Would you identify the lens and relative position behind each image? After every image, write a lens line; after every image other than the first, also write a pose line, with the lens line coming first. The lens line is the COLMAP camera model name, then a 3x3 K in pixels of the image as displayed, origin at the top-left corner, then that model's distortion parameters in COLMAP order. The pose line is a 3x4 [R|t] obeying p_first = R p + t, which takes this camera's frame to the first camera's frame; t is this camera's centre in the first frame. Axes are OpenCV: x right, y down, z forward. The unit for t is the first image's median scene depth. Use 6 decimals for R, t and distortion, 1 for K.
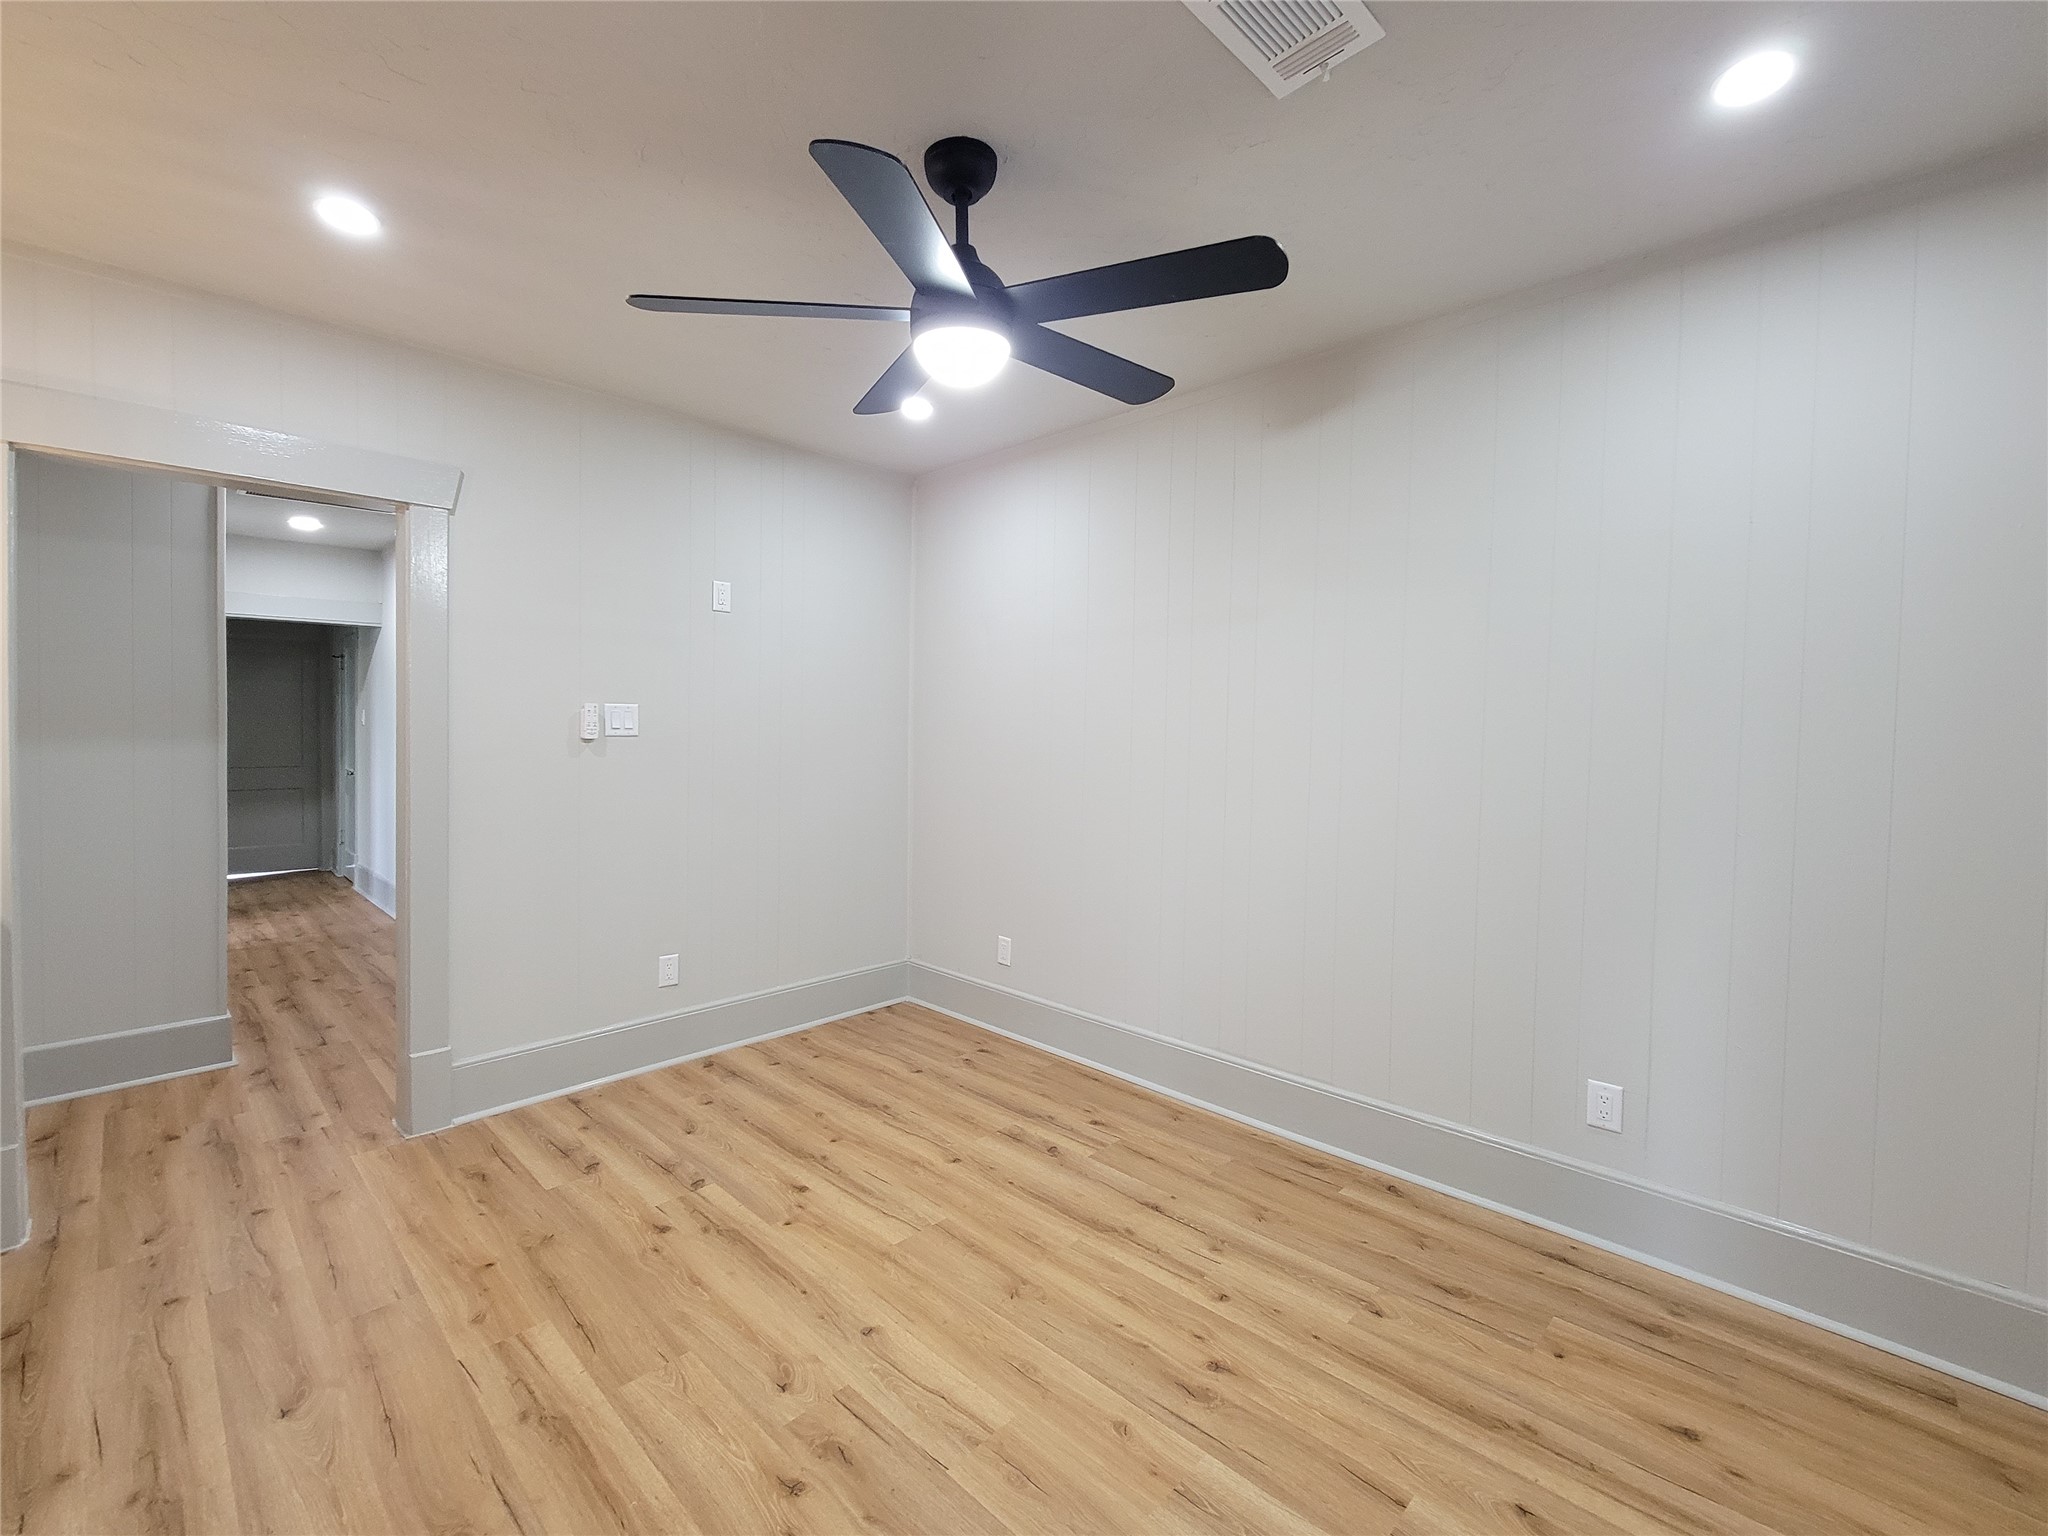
lens RADIAL K [[901.1, 0, 1003.6], [0, 901.1, 748.2], [0, 0, 1]] dist [0.002012, -0.001361]
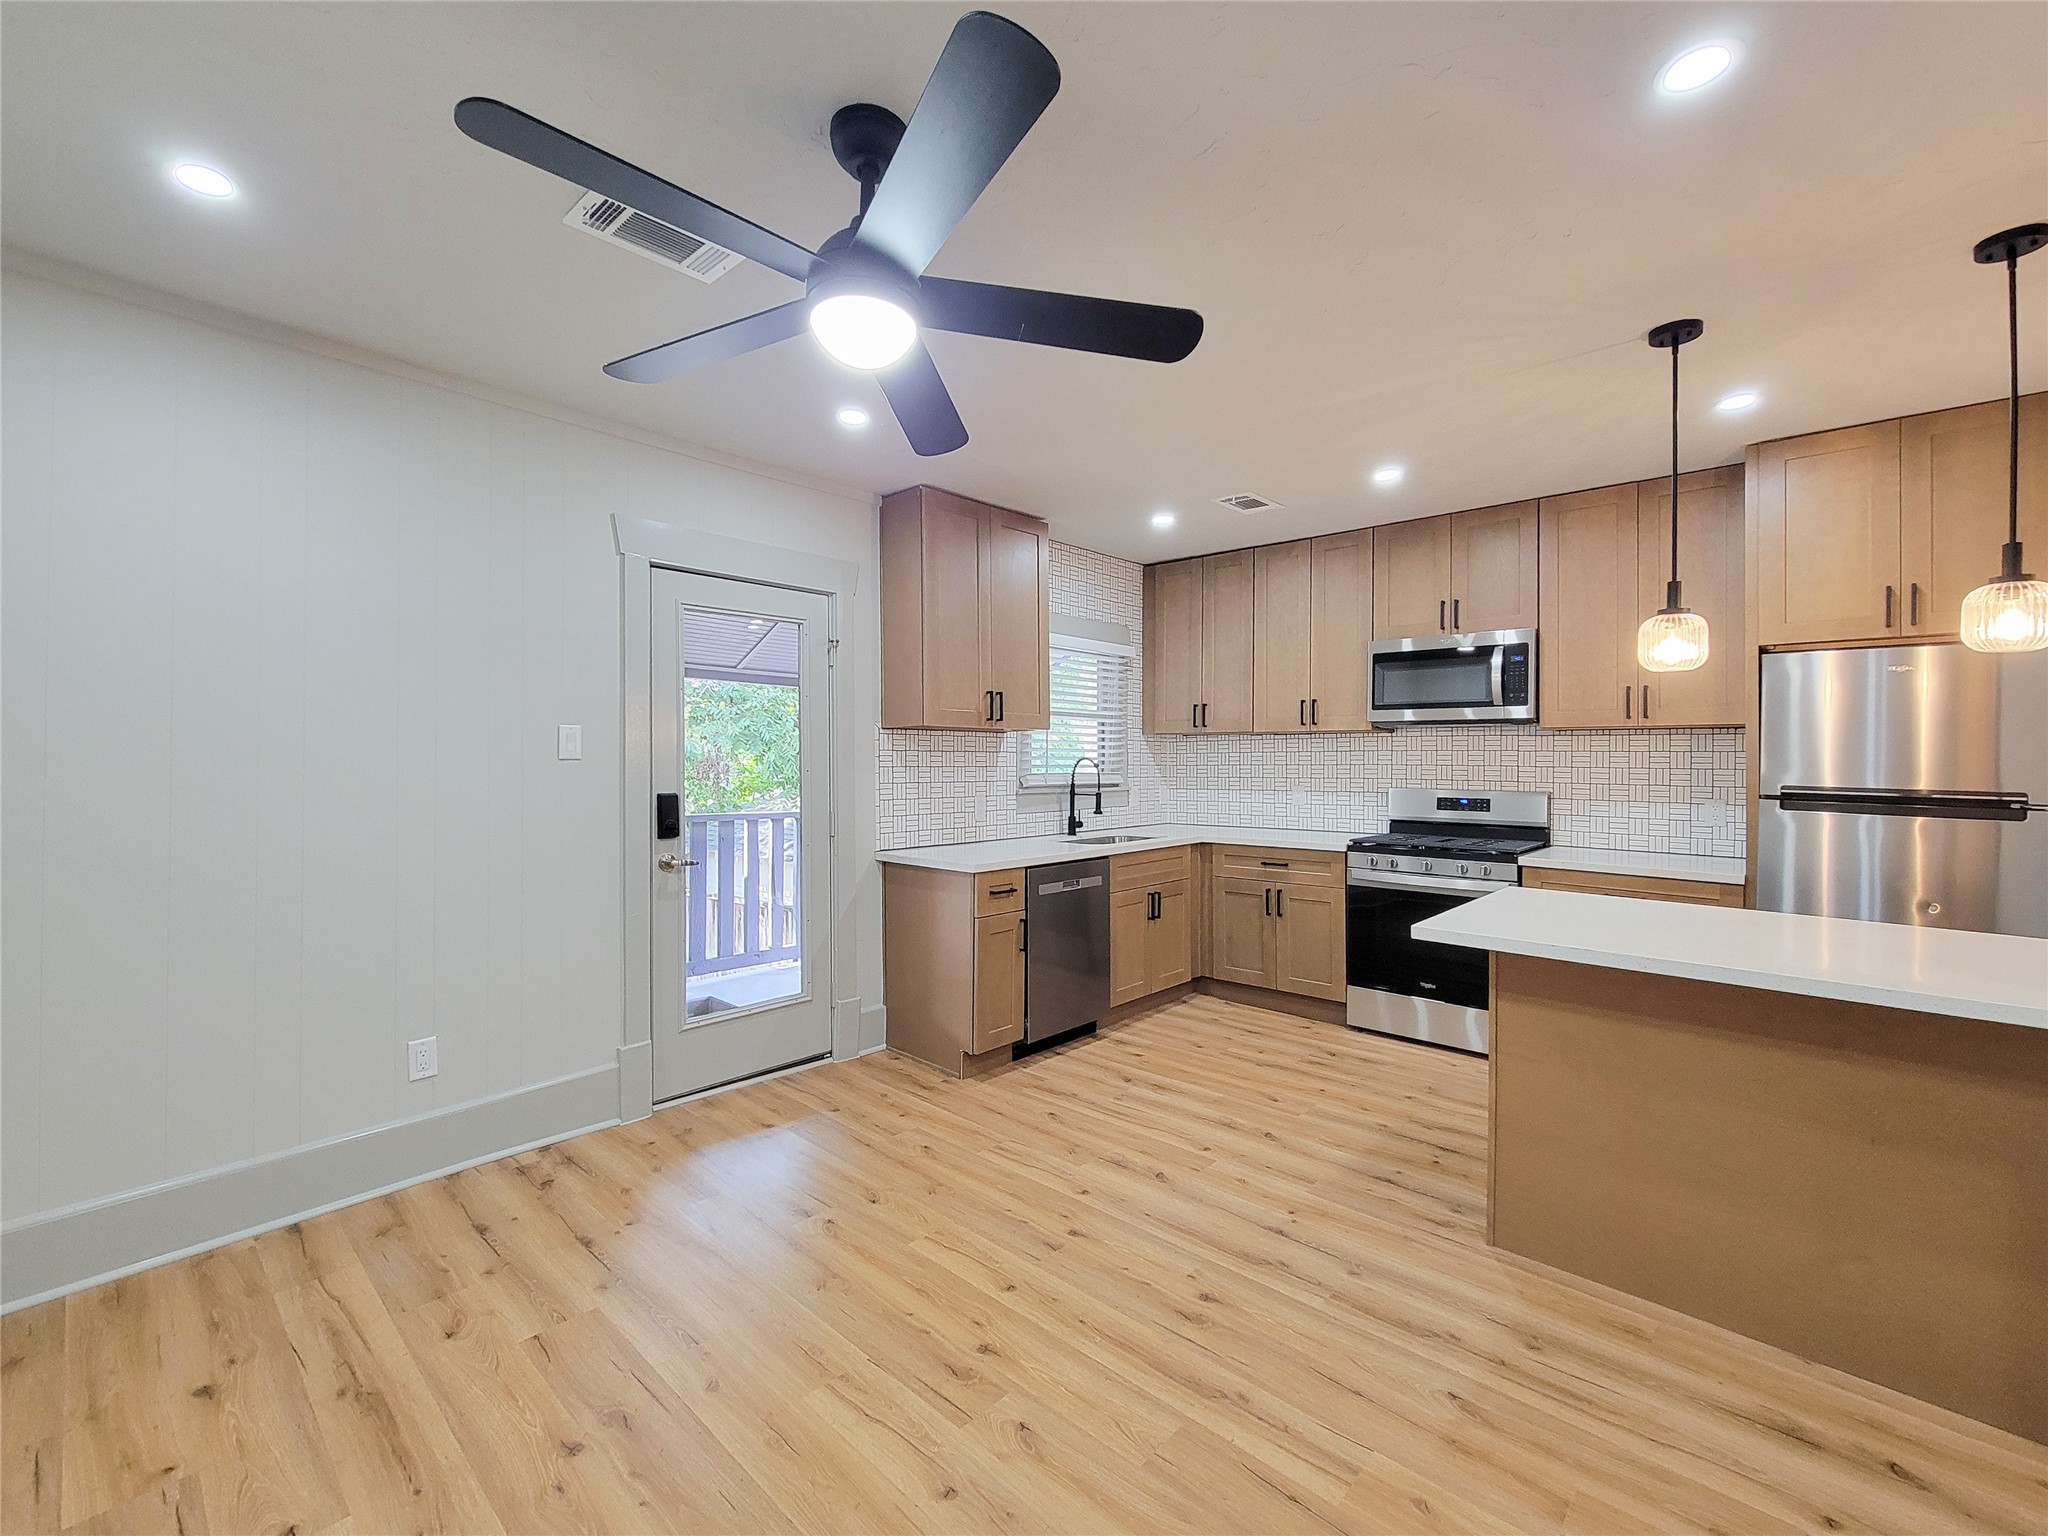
lens RADIAL K [[882.7, 0, 1045.4], [0, 882.7, 747.8], [0, 0, 1]] dist [0.001944, -0.000774]
pose [[-0.997075, -0.022529, -0.073027, -0.120209], [-0.023777, 0.999585, 0.016270, -0.054996], [0.072630, 0.017959, -0.997197, 1.339539]]
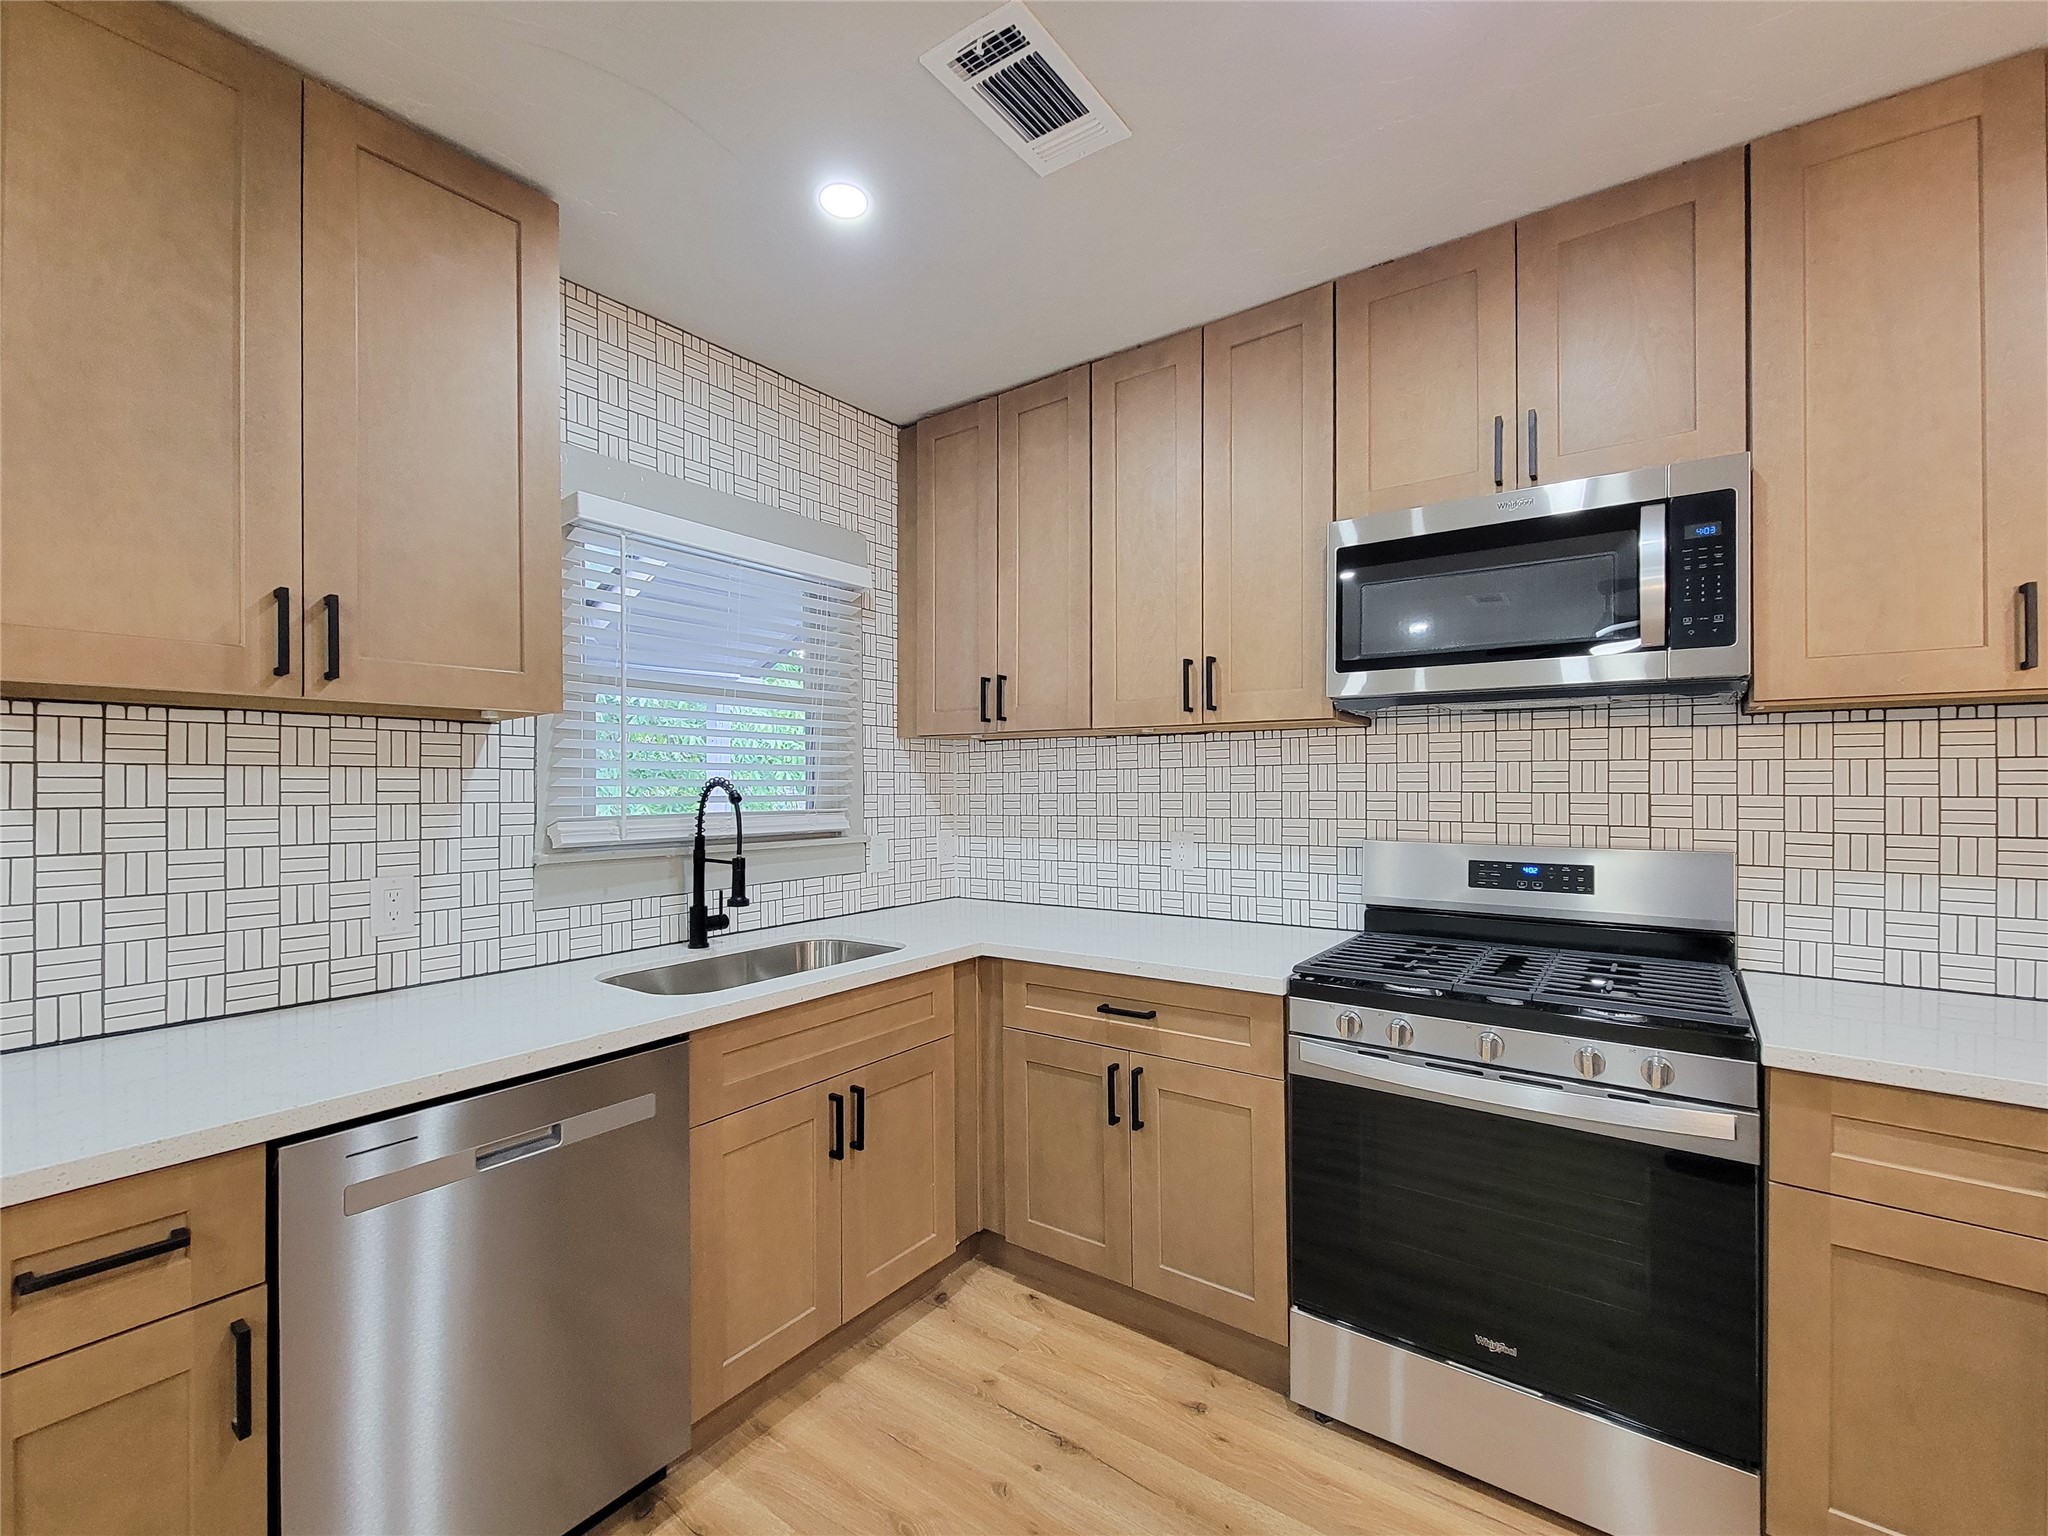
lens RADIAL K [[861.2, 0, 1018.8], [0, 861.2, 779.9], [0, 0, 1]] dist [-0.001363, -0.000363]
pose [[-0.989276, -0.016427, -0.145131, -0.508142], [-0.019708, 0.999581, 0.021197, -0.029804], [0.144722, 0.023829, -0.989185, 0.346155]]
